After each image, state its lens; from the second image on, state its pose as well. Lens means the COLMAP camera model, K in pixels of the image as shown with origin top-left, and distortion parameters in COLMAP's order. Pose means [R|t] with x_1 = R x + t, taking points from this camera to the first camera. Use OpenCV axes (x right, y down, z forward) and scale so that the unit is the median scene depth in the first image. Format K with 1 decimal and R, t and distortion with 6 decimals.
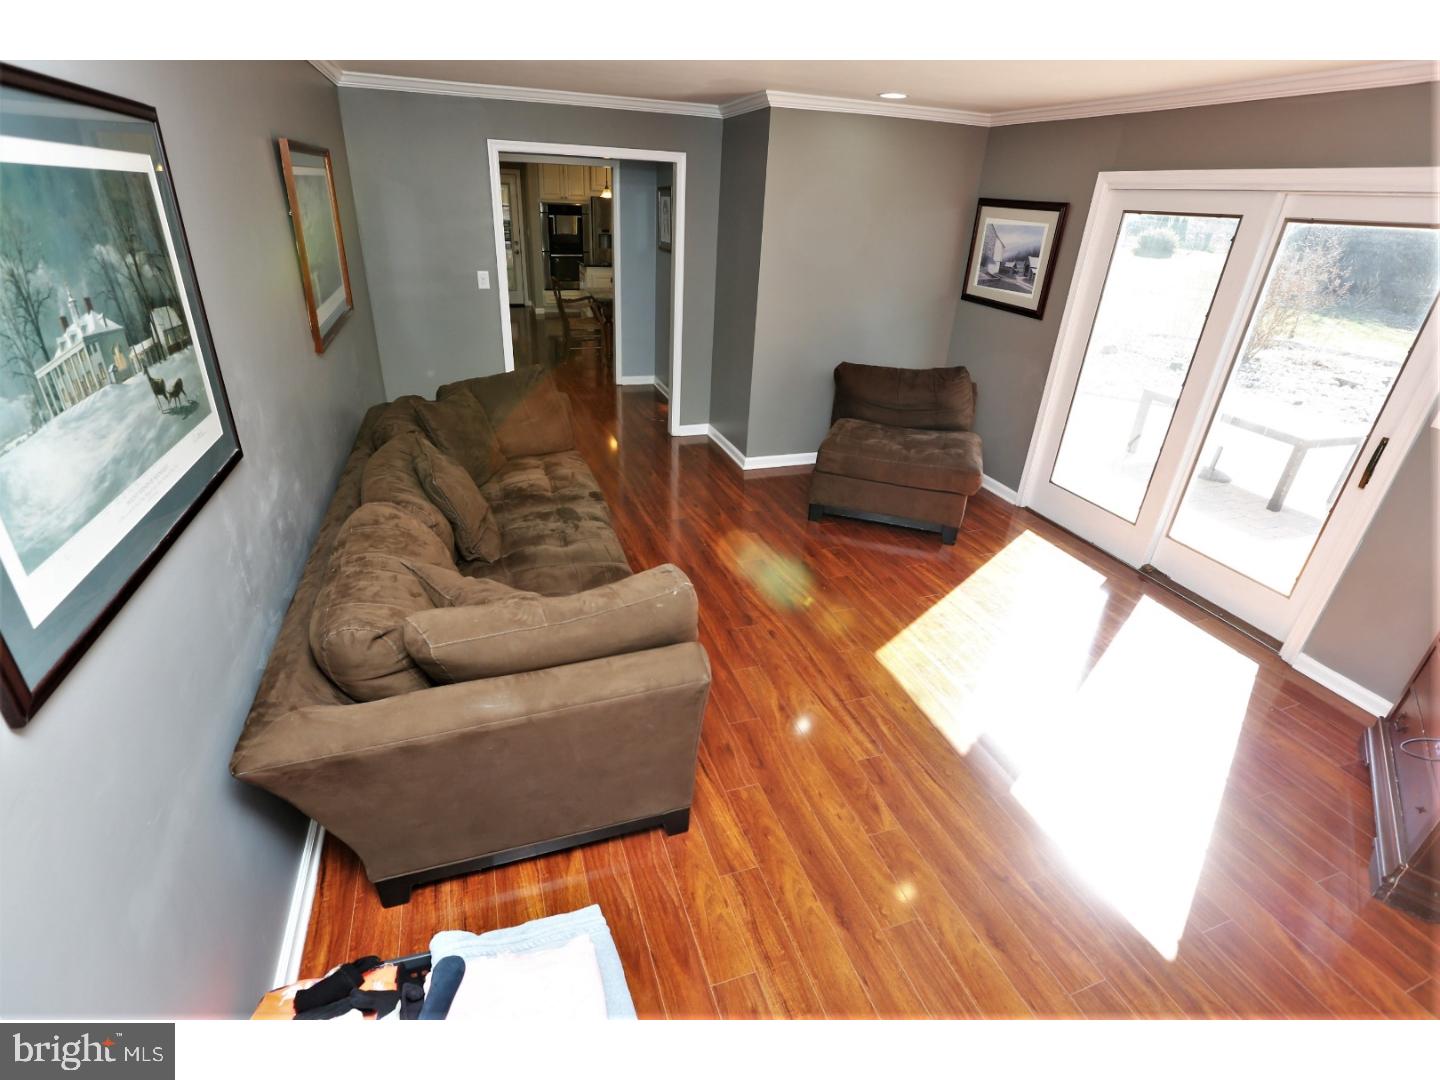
lens RADIAL K [[677.9, 0, 720.0], [0, 677.9, 540.0], [0, 0, 1]] dist [-0.023539, 0.000704]
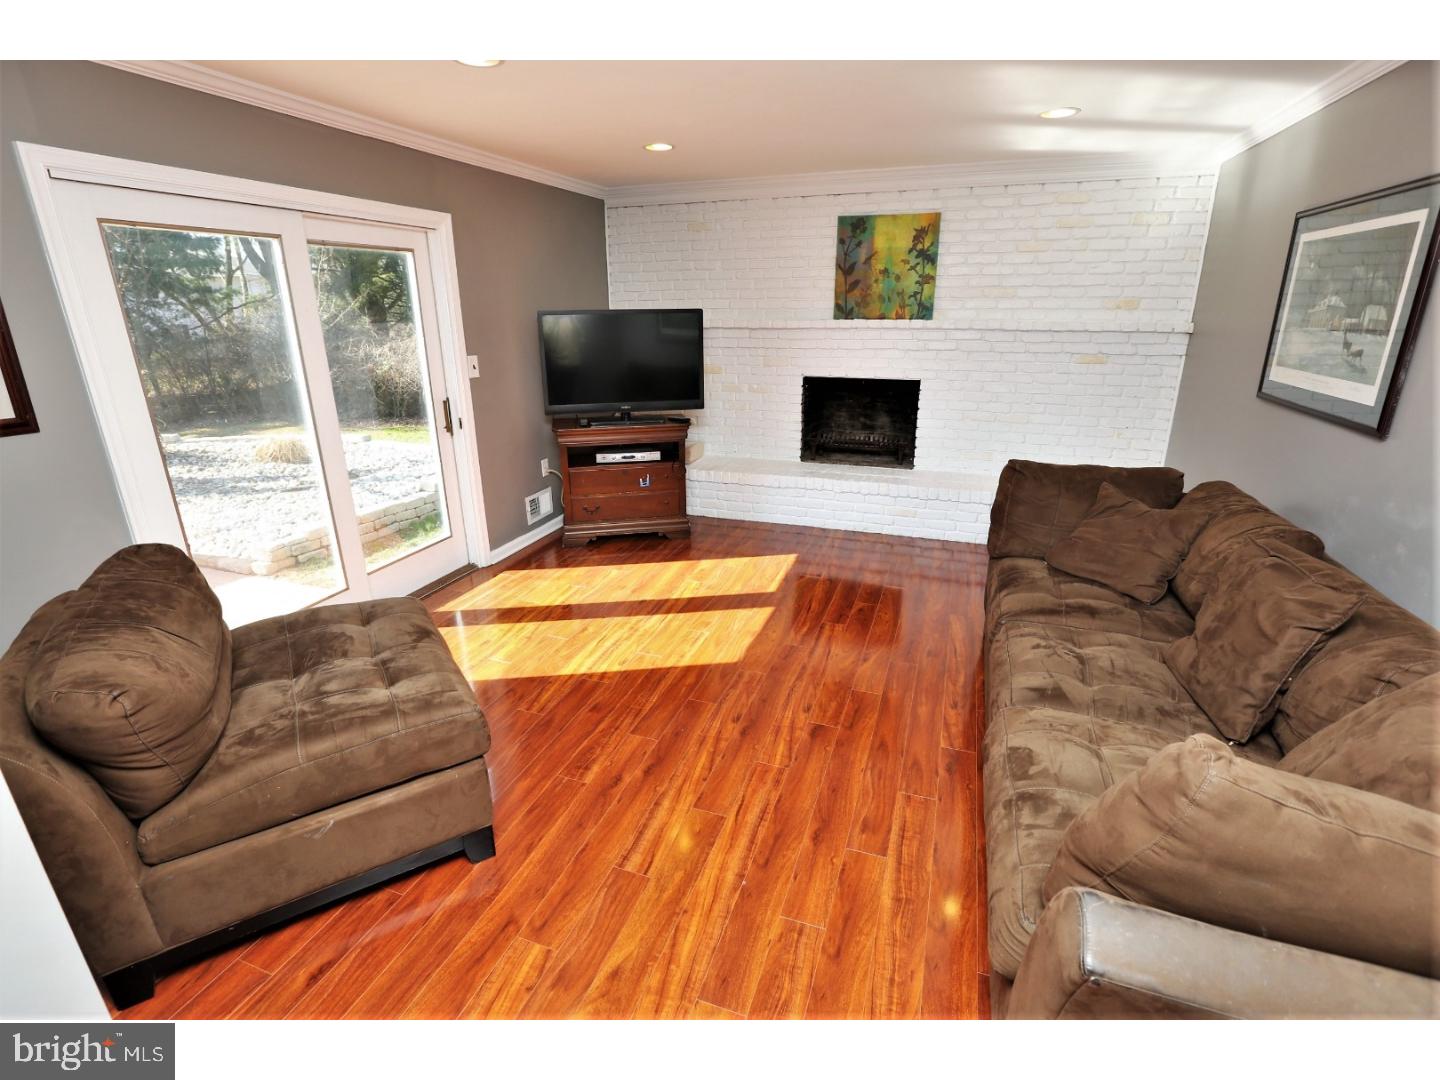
lens RADIAL K [[677.9, 0, 720.0], [0, 677.9, 540.0], [0, 0, 1]] dist [-0.023539, 0.000704]
pose [[-0.785674, -0.236223, 0.571765, -0.308414], [0.249242, 0.725033, 0.642033, -0.665455], [-0.566211, 0.646936, -0.510763, 1.507010]]
